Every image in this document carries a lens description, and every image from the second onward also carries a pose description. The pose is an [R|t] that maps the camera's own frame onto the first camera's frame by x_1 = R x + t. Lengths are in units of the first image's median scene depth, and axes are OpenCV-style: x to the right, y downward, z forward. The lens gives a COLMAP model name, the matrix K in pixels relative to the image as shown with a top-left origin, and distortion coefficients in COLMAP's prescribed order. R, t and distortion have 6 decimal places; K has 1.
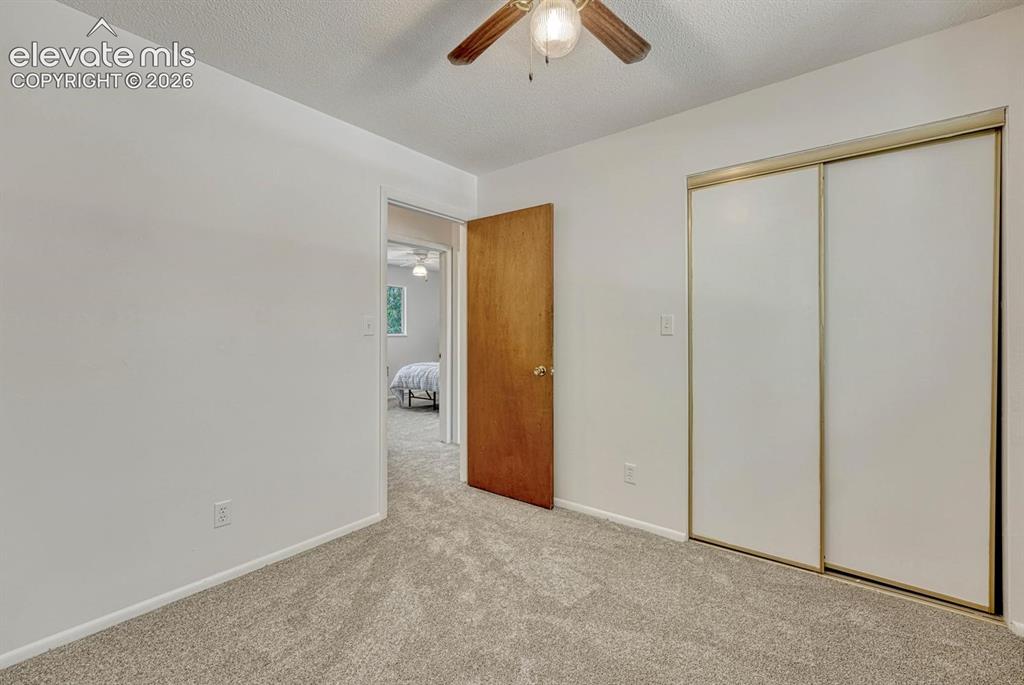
lens RADIAL K [[425.2, 0, 509.8], [0, 425.2, 338.3], [0, 0, 1]] dist [-0.013350, 0.003105]
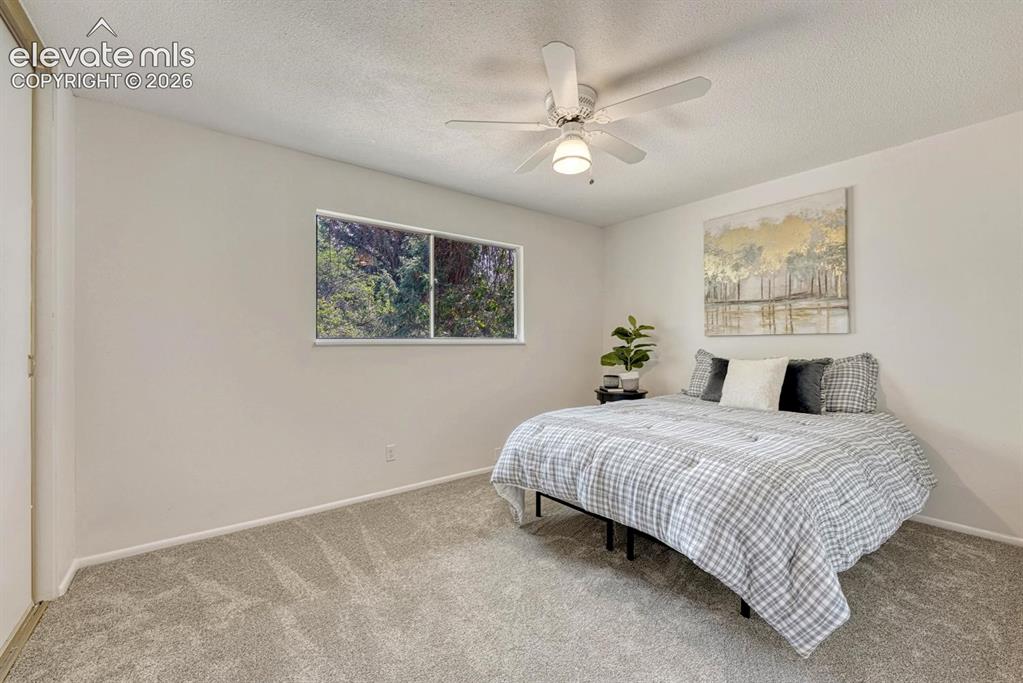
lens RADIAL K [[424.8, 0, 513.8], [0, 424.8, 341.6], [0, 0, 1]] dist [-0.013350, 0.003105]
pose [[0.971807, -0.011431, -0.235498, -0.170313], [0.009070, 0.999897, -0.011103, -0.003769], [0.235601, 0.008654, 0.971811, 0.632227]]
